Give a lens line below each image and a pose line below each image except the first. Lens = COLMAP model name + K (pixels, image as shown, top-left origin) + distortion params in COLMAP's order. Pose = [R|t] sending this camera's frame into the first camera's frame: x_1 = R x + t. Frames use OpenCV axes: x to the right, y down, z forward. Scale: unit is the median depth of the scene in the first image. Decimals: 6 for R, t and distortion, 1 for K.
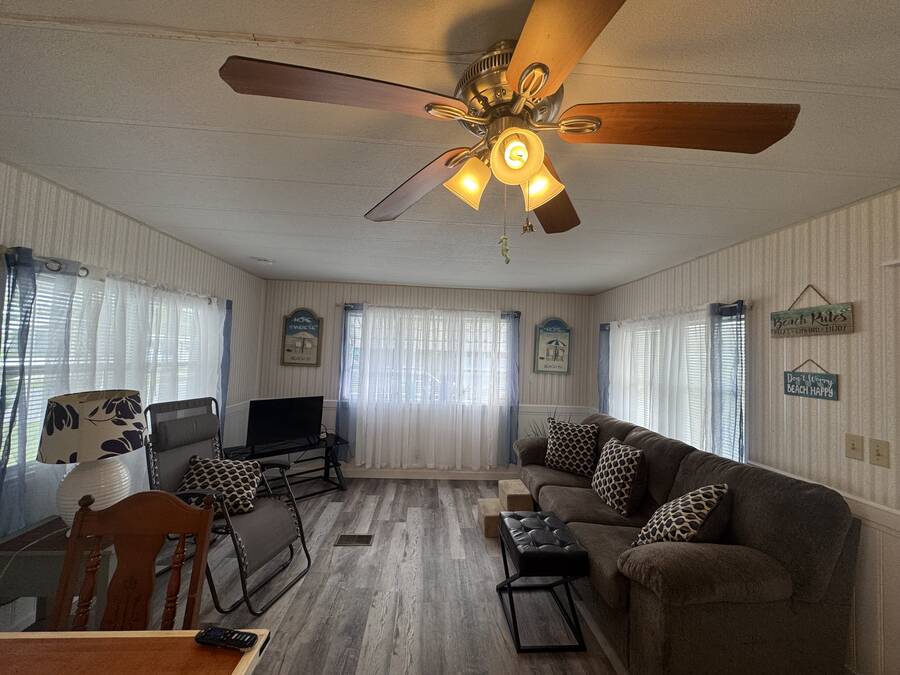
lens RADIAL K [[358.8, 0, 450.1], [0, 358.8, 336.5], [0, 0, 1]] dist [-0.003512, -0.000028]
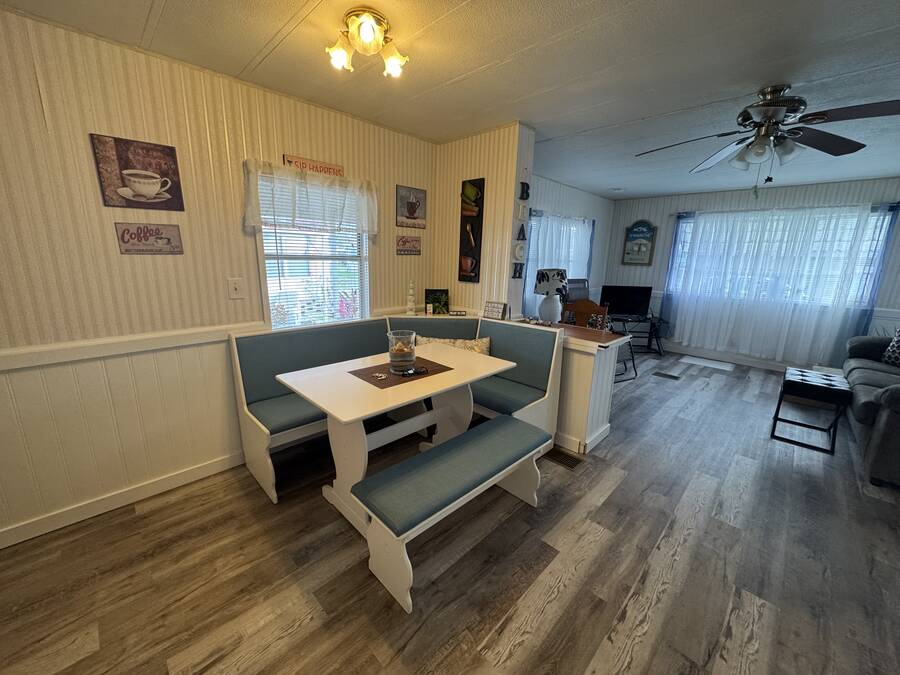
lens RADIAL K [[358.8, 0, 449.5], [0, 358.8, 338.3], [0, 0, 1]] dist [-0.003512, -0.000028]
pose [[0.665347, 0.149206, -0.731472, 0.248948], [0.036141, 0.972237, 0.231191, 0.022594], [0.745659, -0.180259, 0.641482, -0.759158]]
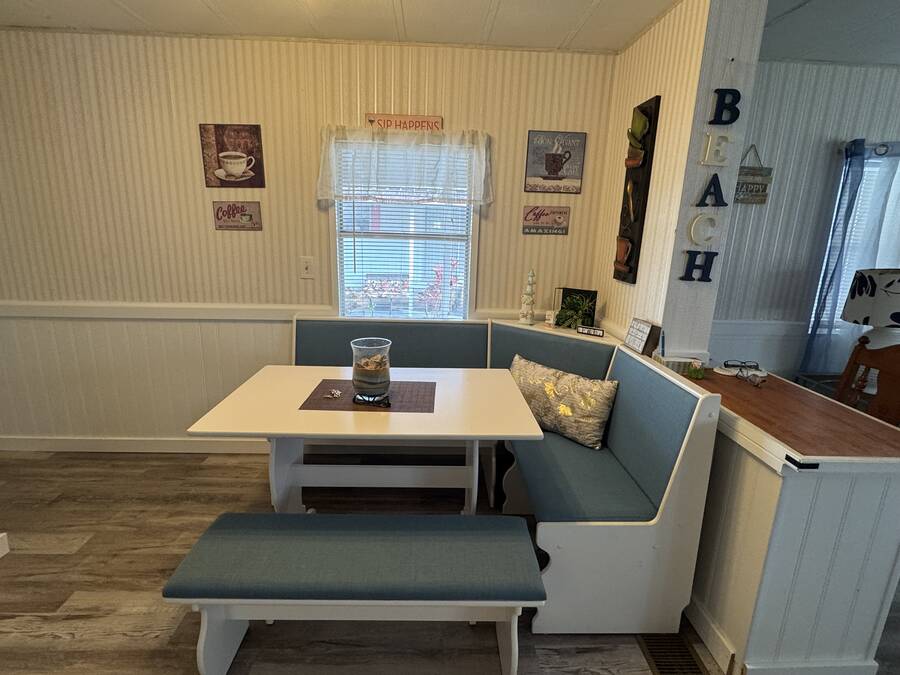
lens RADIAL K [[458.5, 0, 448.8], [0, 458.5, 338.9], [0, 0, 1]] dist [-0.003312, -0.001661]
pose [[-0.026530, 0.201650, -0.979098, 0.291278], [0.019379, 0.979363, 0.201180, 0.043423], [0.999460, -0.013637, -0.029890, -0.205846]]
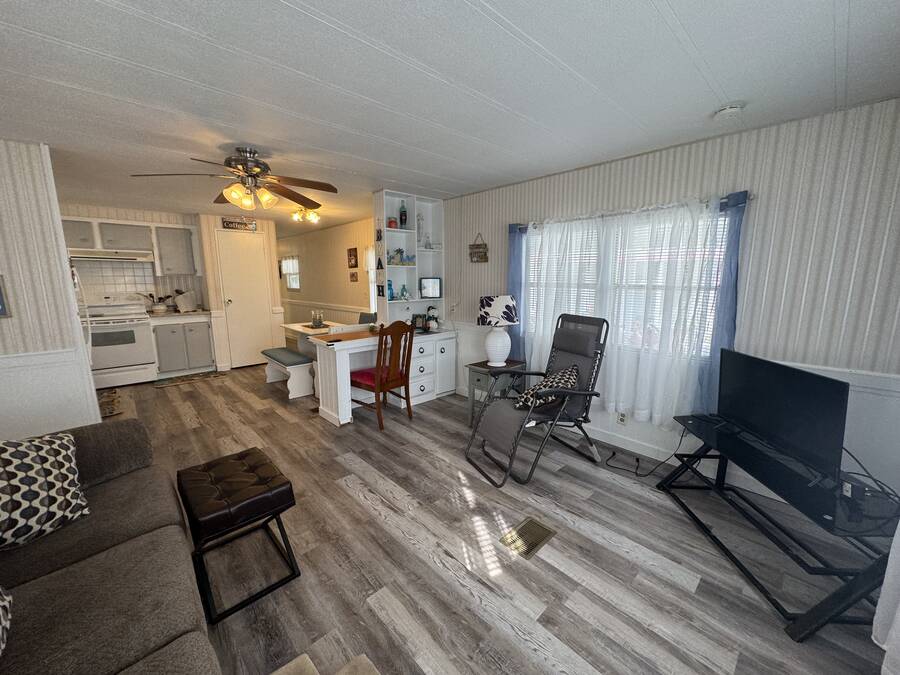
lens RADIAL K [[358.8, 0, 449.7], [0, 358.8, 336.2], [0, 0, 1]] dist [-0.003512, -0.000028]
pose [[-0.773438, 0.068943, -0.630112, 0.304123], [0.005044, 0.994706, 0.102642, 0.124739], [0.633852, 0.076209, -0.769691, 1.622507]]
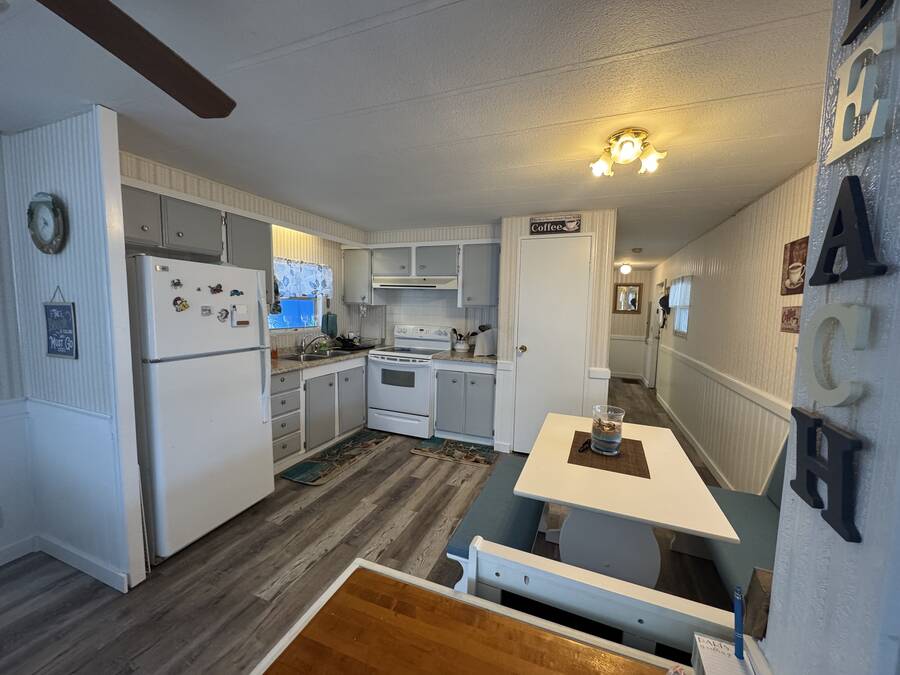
lens RADIAL K [[358.8, 0, 448.2], [0, 358.8, 337.5], [0, 0, 1]] dist [-0.003512, -0.000028]
pose [[-0.903979, -0.092294, 0.417496, -0.372100], [-0.075153, 0.995521, 0.057352, 0.028687], [-0.420919, 0.020469, -0.906867, 0.428438]]
